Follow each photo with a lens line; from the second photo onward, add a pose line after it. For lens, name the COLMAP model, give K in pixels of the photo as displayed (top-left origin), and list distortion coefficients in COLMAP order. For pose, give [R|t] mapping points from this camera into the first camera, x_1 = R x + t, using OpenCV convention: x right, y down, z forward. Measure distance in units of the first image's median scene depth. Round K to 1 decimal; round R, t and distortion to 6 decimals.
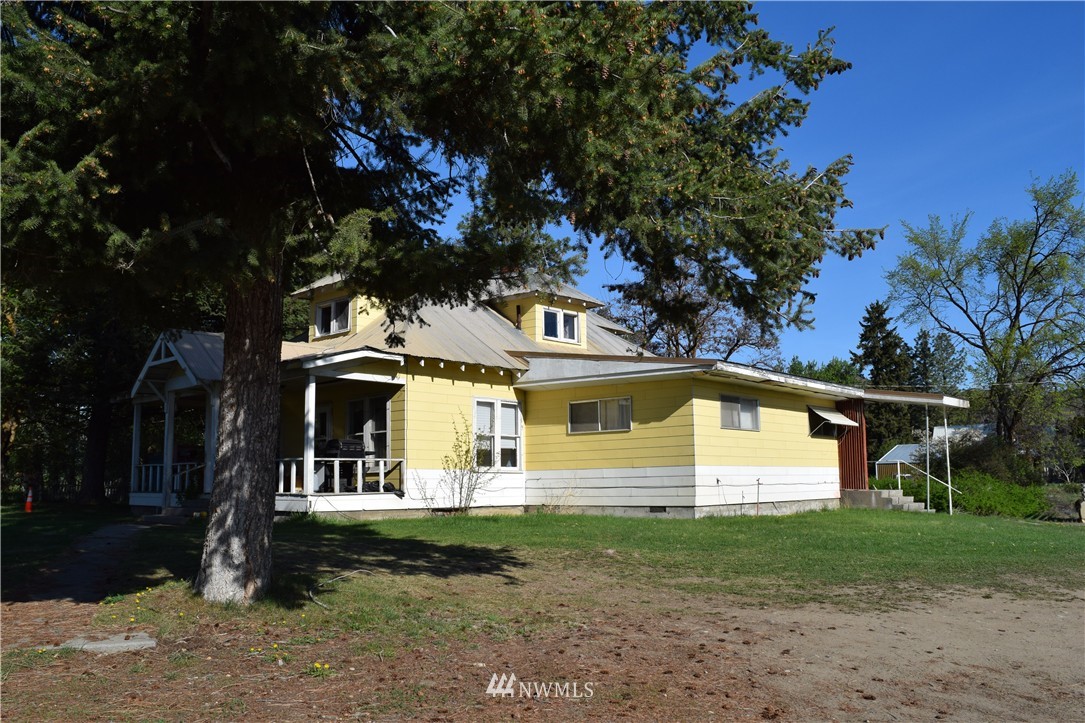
lens RADIAL K [[860.9, 0, 542.5], [0, 860.9, 361.5], [0, 0, 1]] dist [-0.072688, 0.003995]
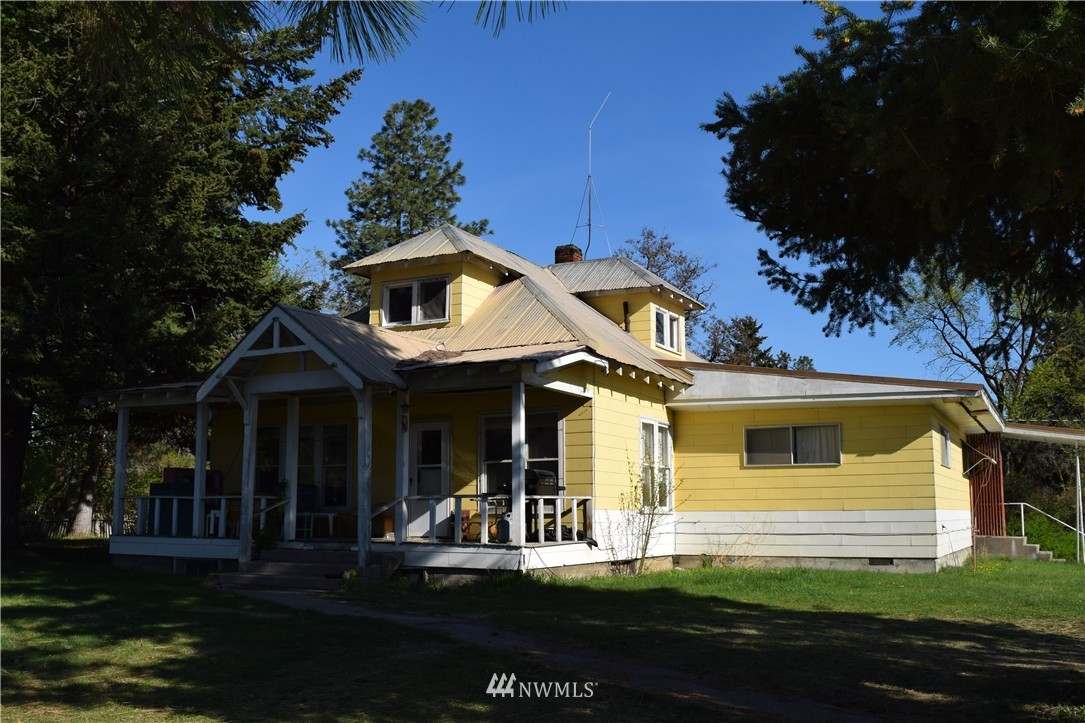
lens RADIAL K [[1018.8, 0, 558.3], [0, 1018.8, 364.1], [0, 0, 1]] dist [-0.051166, -0.011836]
pose [[0.964991, 0.049065, 0.257654, -0.400907], [-0.047199, 0.998795, -0.013426, 0.009449], [-0.258002, 0.000795, 0.966144, 0.129768]]
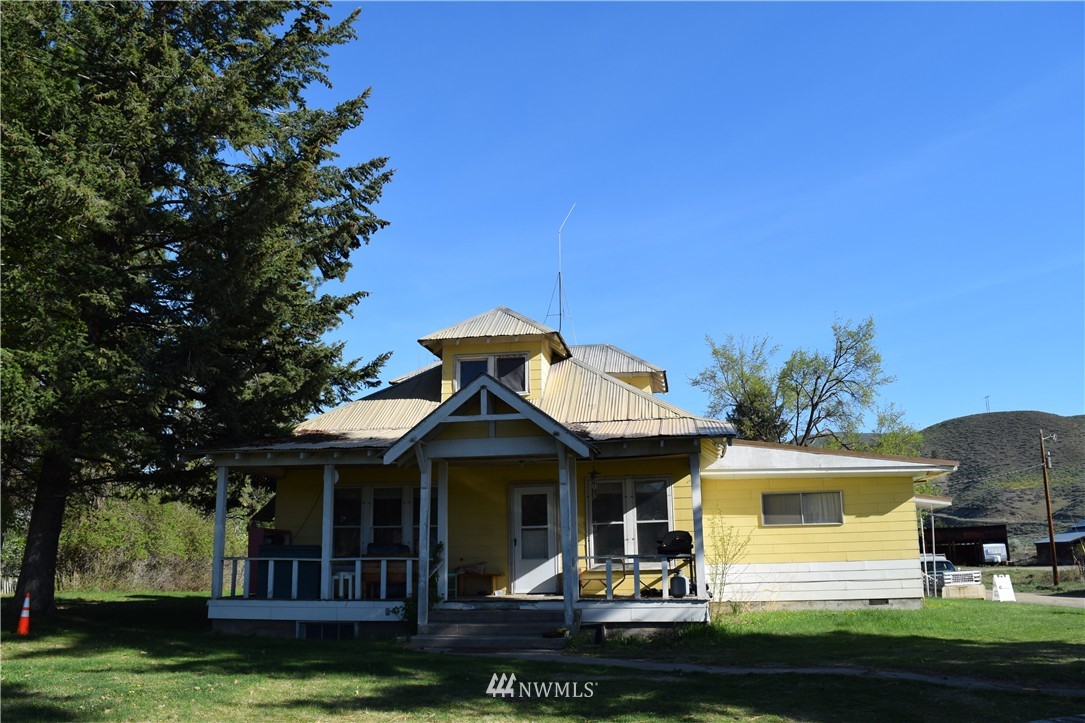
lens RADIAL K [[860.9, 0, 542.5], [0, 860.9, 361.5], [0, 0, 1]] dist [-0.072688, 0.003995]
pose [[0.829906, 0.124538, 0.543825, -0.748056], [-0.072909, 0.990617, -0.115594, 0.030661], [-0.553118, 0.056282, 0.831199, 0.336580]]
